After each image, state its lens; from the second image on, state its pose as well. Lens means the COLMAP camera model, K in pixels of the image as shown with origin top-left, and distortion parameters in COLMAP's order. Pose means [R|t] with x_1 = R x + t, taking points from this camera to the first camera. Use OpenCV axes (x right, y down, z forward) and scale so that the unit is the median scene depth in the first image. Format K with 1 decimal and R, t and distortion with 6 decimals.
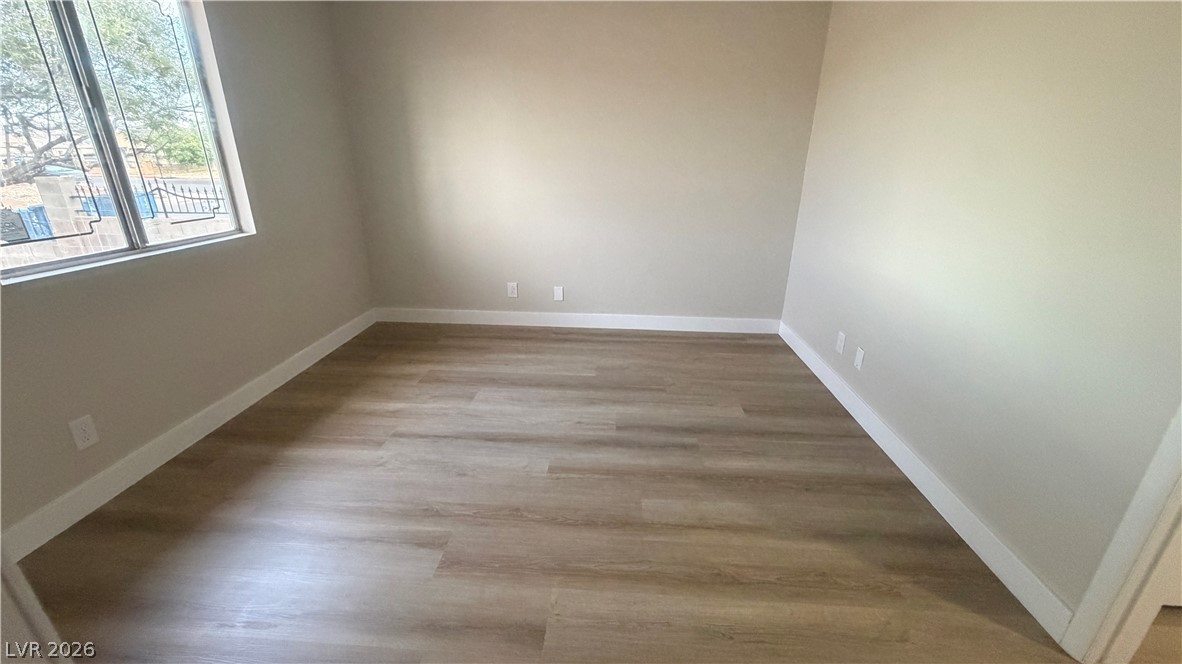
lens RADIAL K [[469.0, 0, 591.3], [0, 469.0, 337.8], [0, 0, 1]] dist [0.000647, 0.000089]
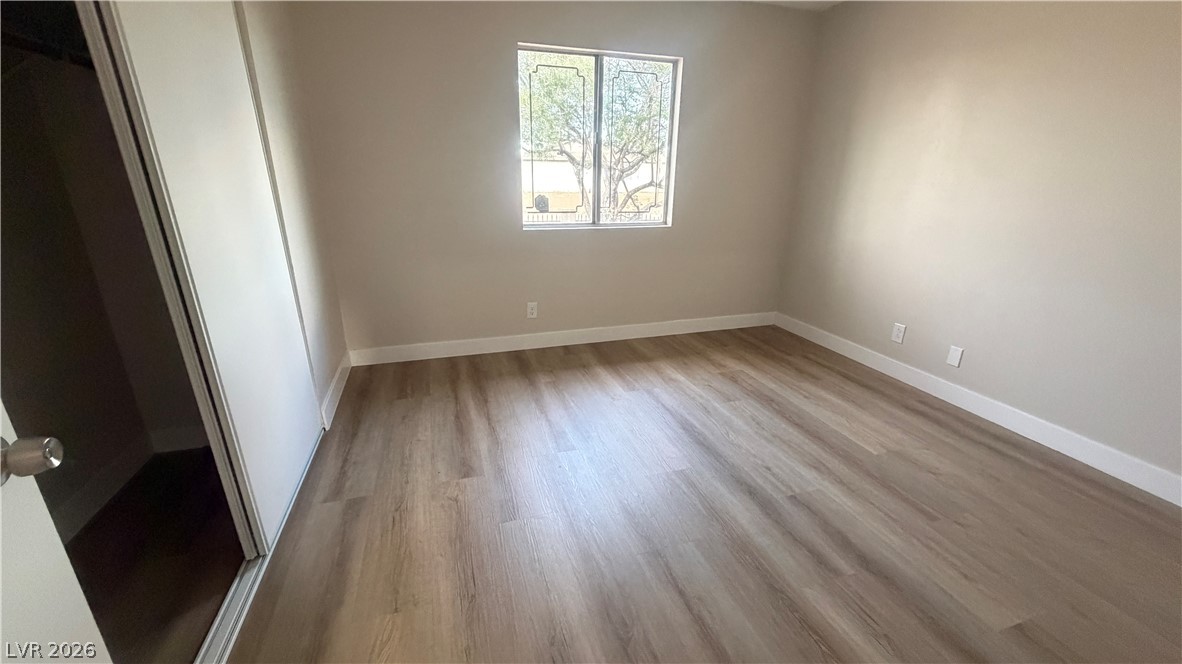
lens RADIAL K [[469.0, 0, 582.6], [0, 469.0, 339.1], [0, 0, 1]] dist [0.000647, 0.000089]
pose [[0.356789, 0.306814, -0.882364, 0.470777], [-0.338188, 0.922884, 0.184155, -0.074004], [0.870822, 0.232700, 0.433036, 0.225009]]
